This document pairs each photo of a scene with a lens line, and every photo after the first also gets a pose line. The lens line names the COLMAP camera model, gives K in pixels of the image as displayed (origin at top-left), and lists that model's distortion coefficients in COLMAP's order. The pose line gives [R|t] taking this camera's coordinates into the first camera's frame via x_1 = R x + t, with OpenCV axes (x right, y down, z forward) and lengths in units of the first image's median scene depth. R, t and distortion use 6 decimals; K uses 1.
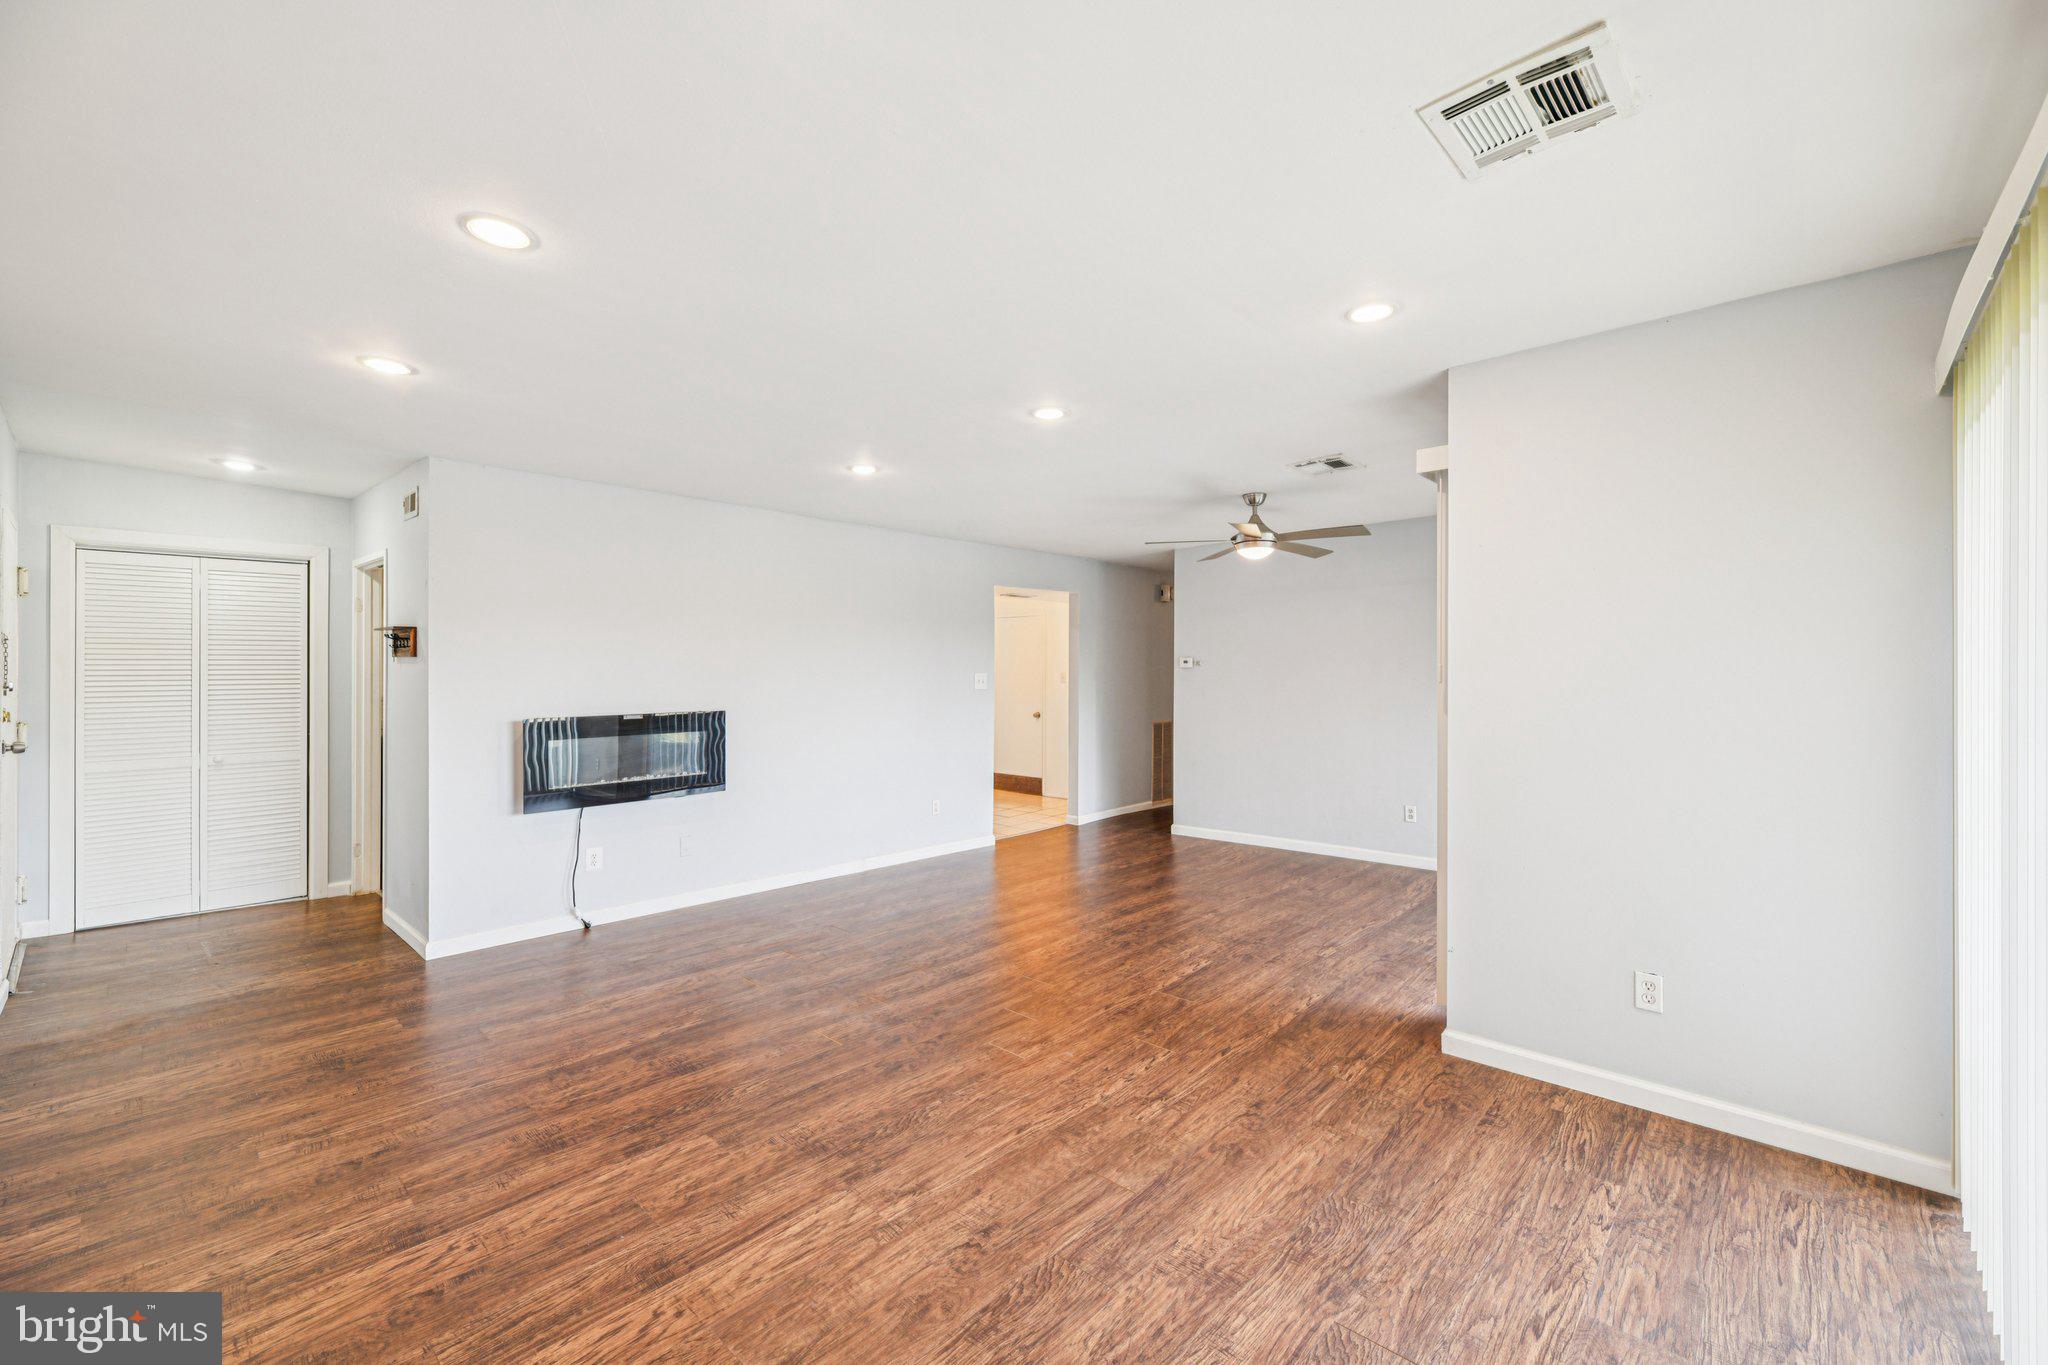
lens RADIAL K [[831.9, 0, 1024.7], [0, 831.9, 640.9], [0, 0, 1]] dist [0.003297, -0.002730]
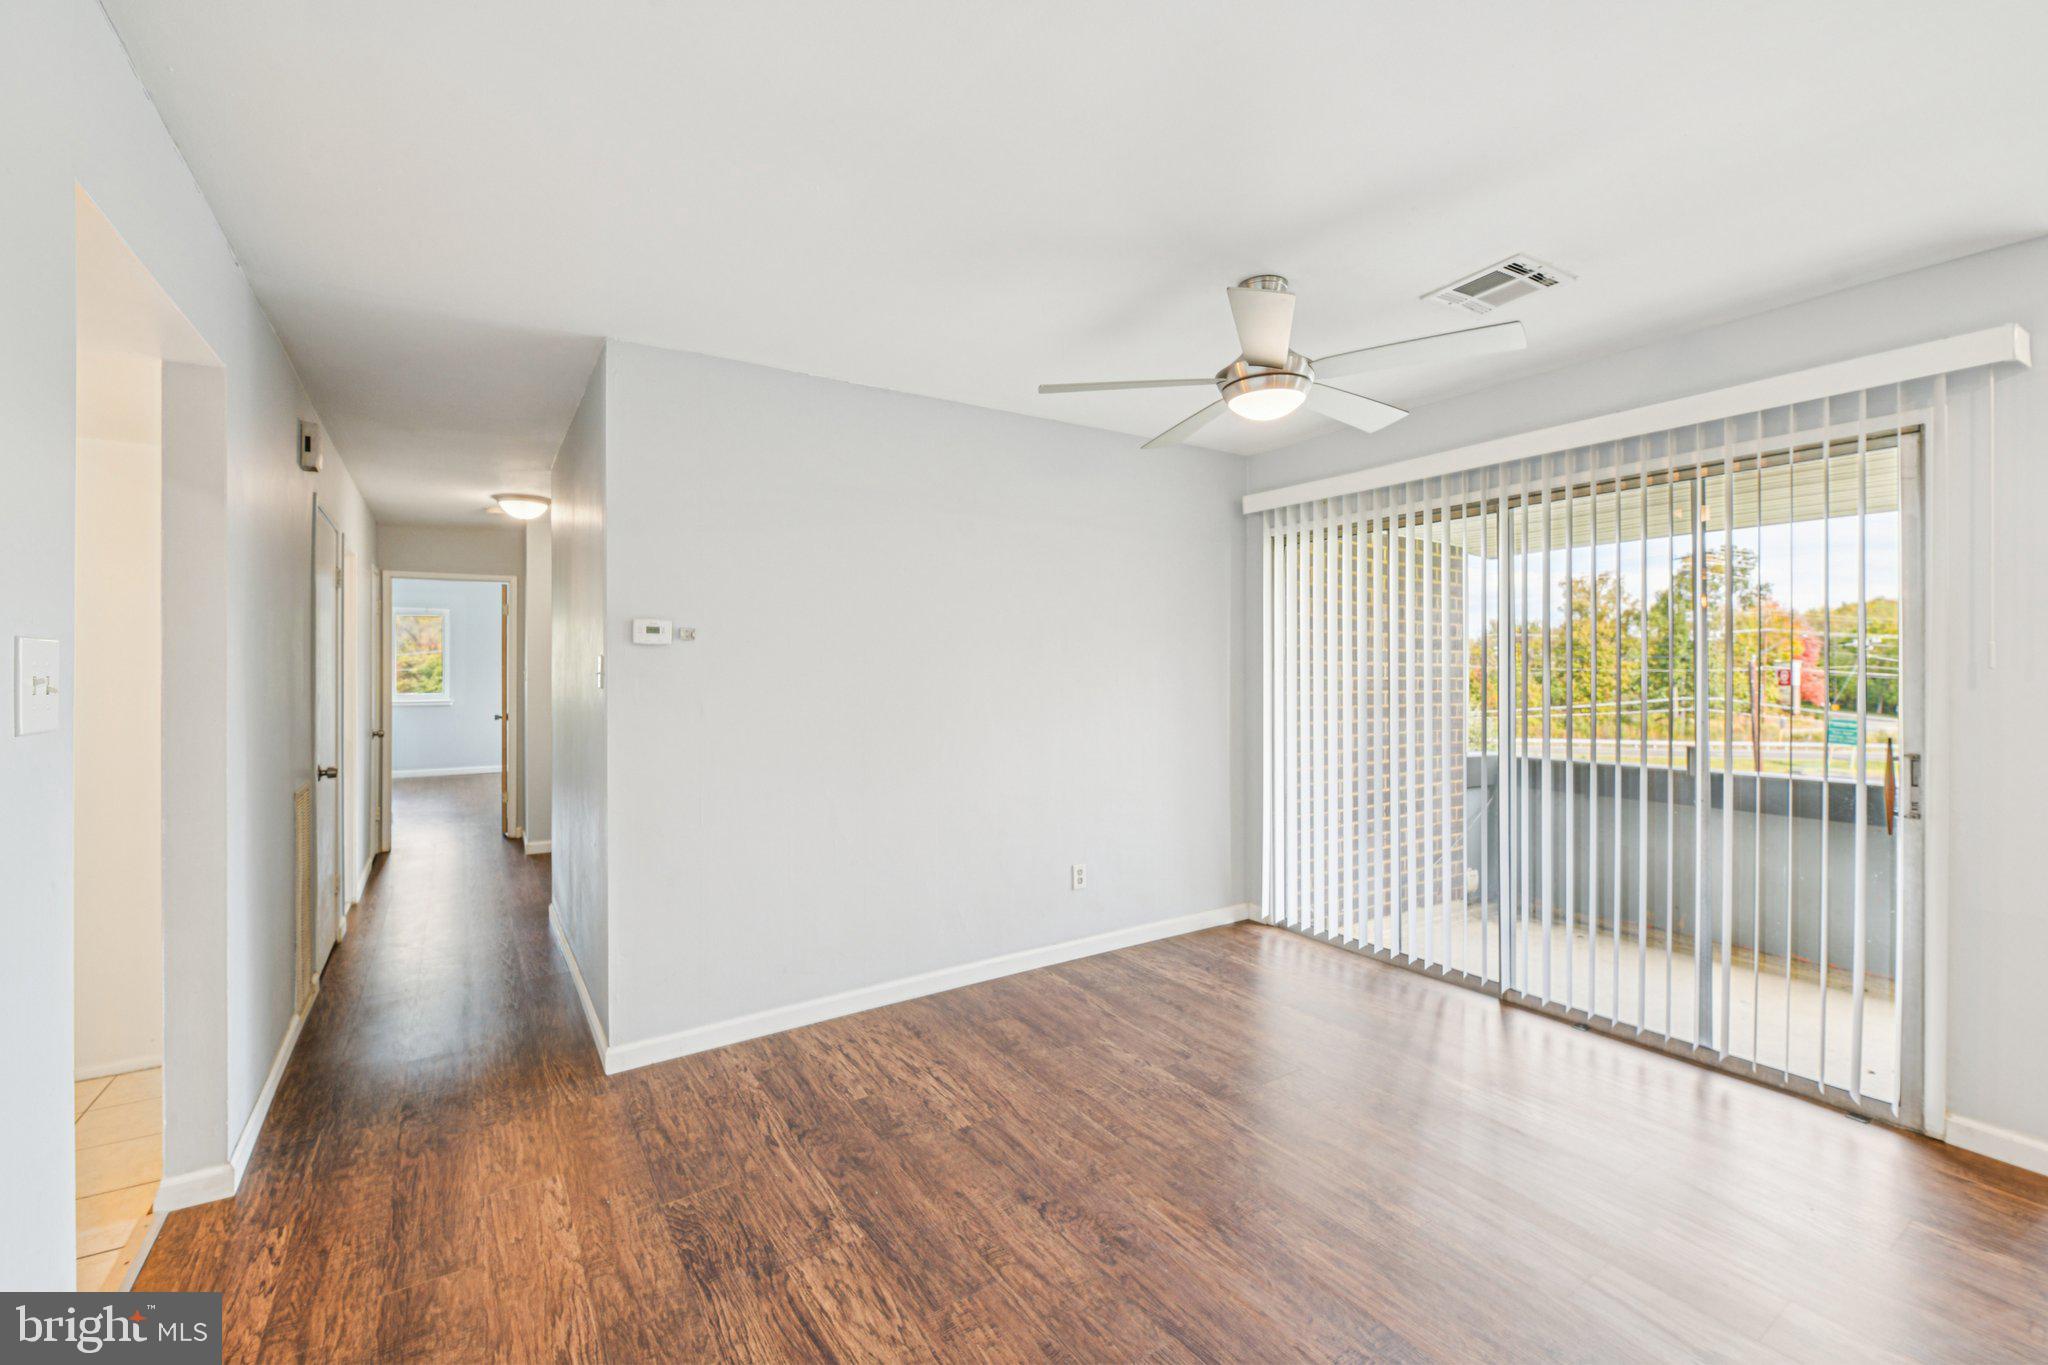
lens RADIAL K [[874.0, 0, 1044.2], [0, 874.0, 682.0], [0, 0, 1]] dist [-0.003569, -0.001694]
pose [[0.216484, -0.020881, 0.976063, -0.182524], [-0.038769, 0.998799, 0.029966, 0.031913], [-0.975516, -0.044328, 0.215414, 0.766206]]
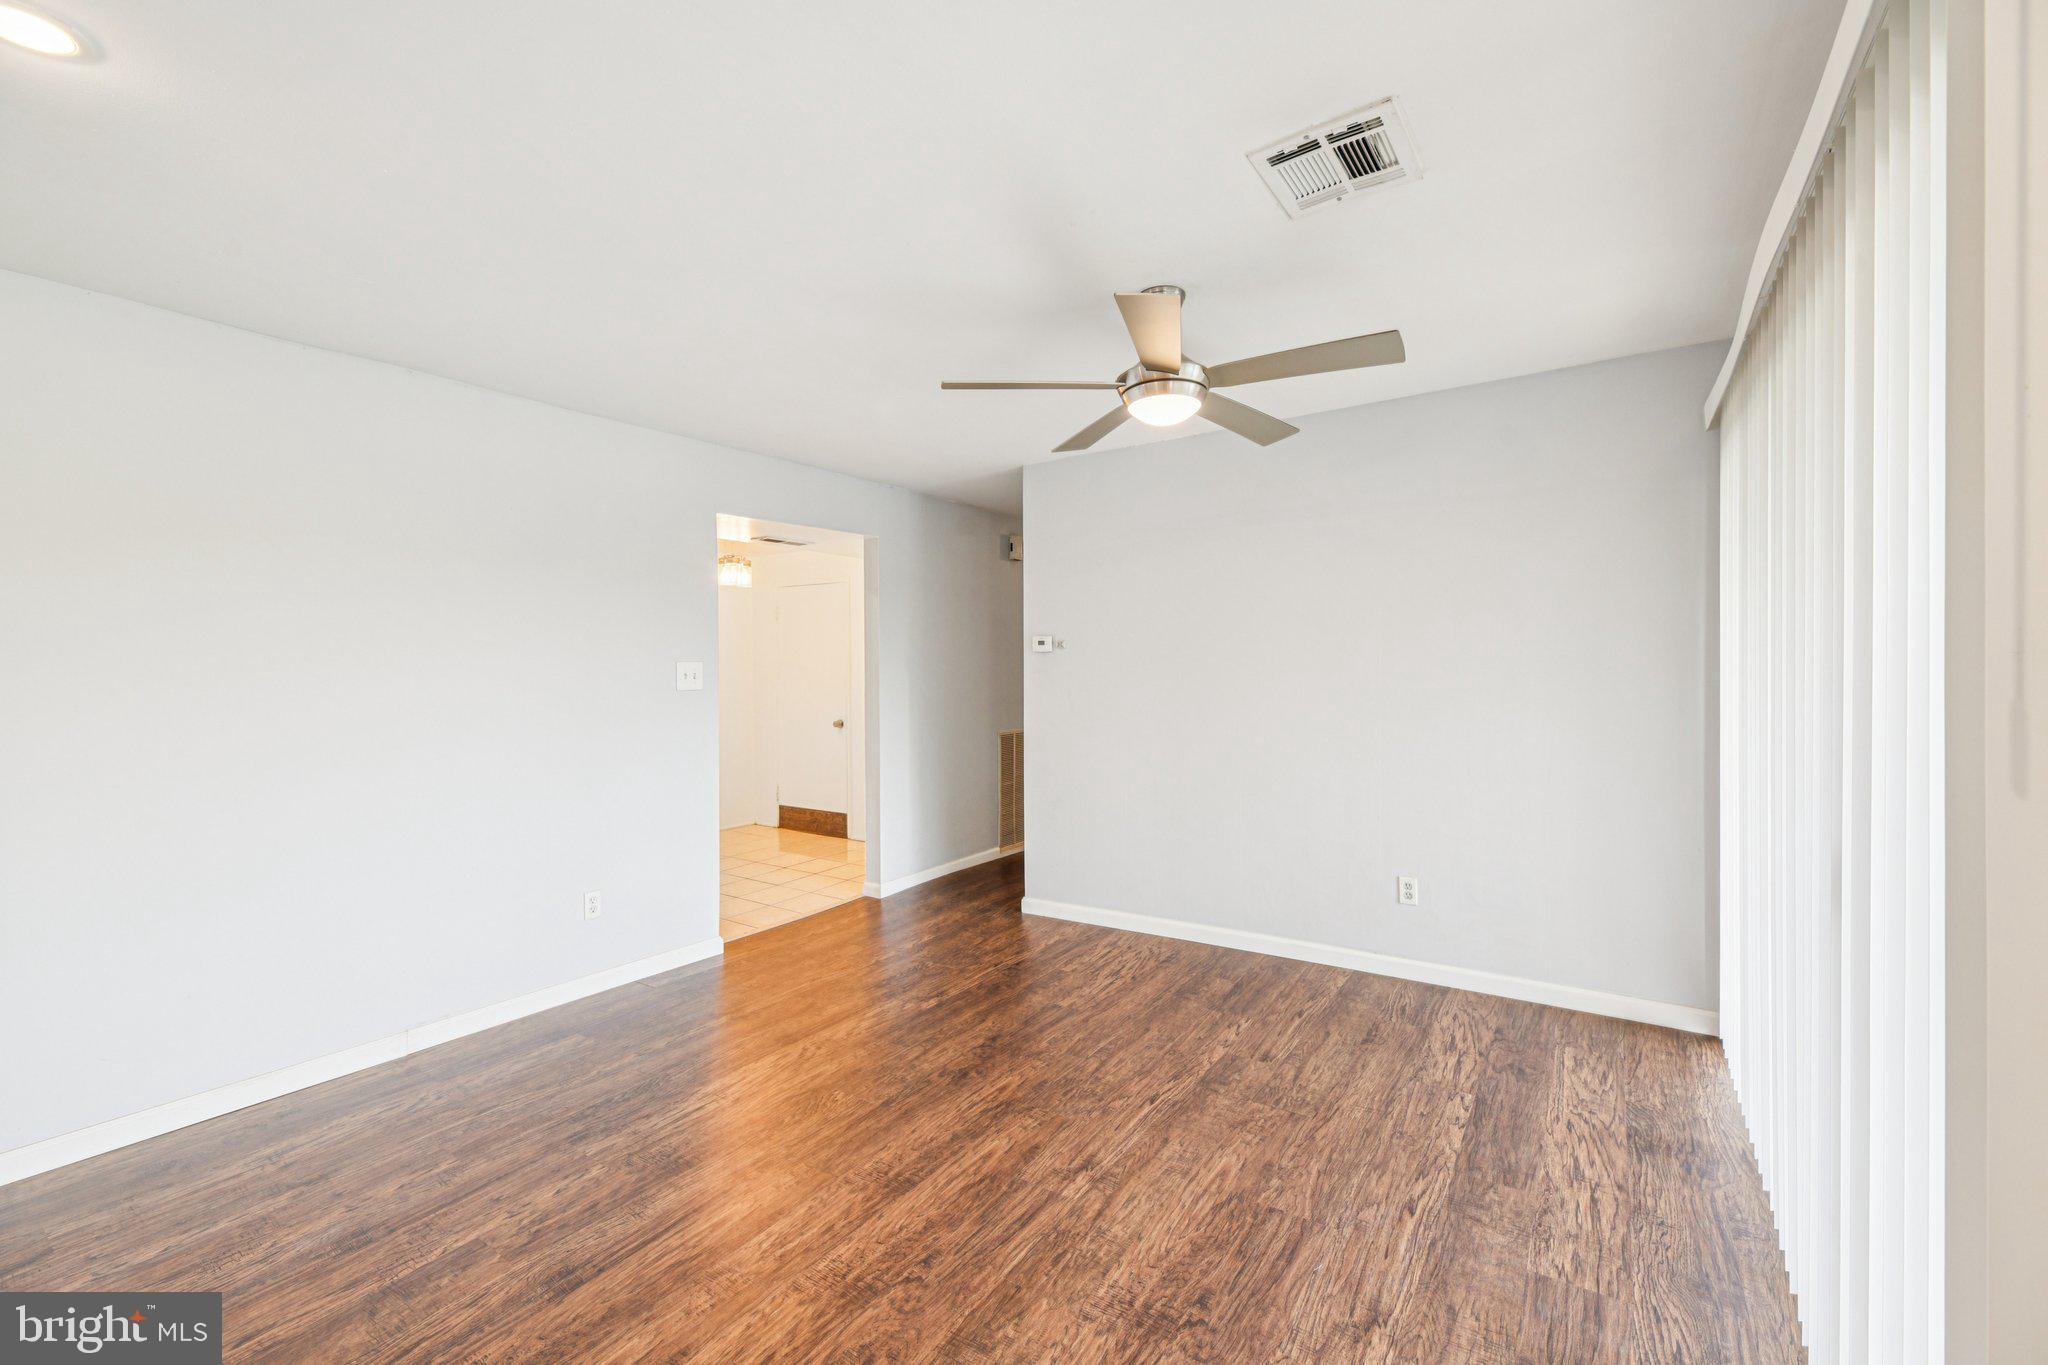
lens RADIAL K [[831.9, 0, 1040.7], [0, 831.9, 596.1], [0, 0, 1]] dist [0.003297, -0.002730]
pose [[0.985224, 0.004939, 0.171202, 0.084918], [0.003203, 0.998878, -0.047249, 0.020615], [-0.171243, 0.047099, 0.984102, 0.375762]]
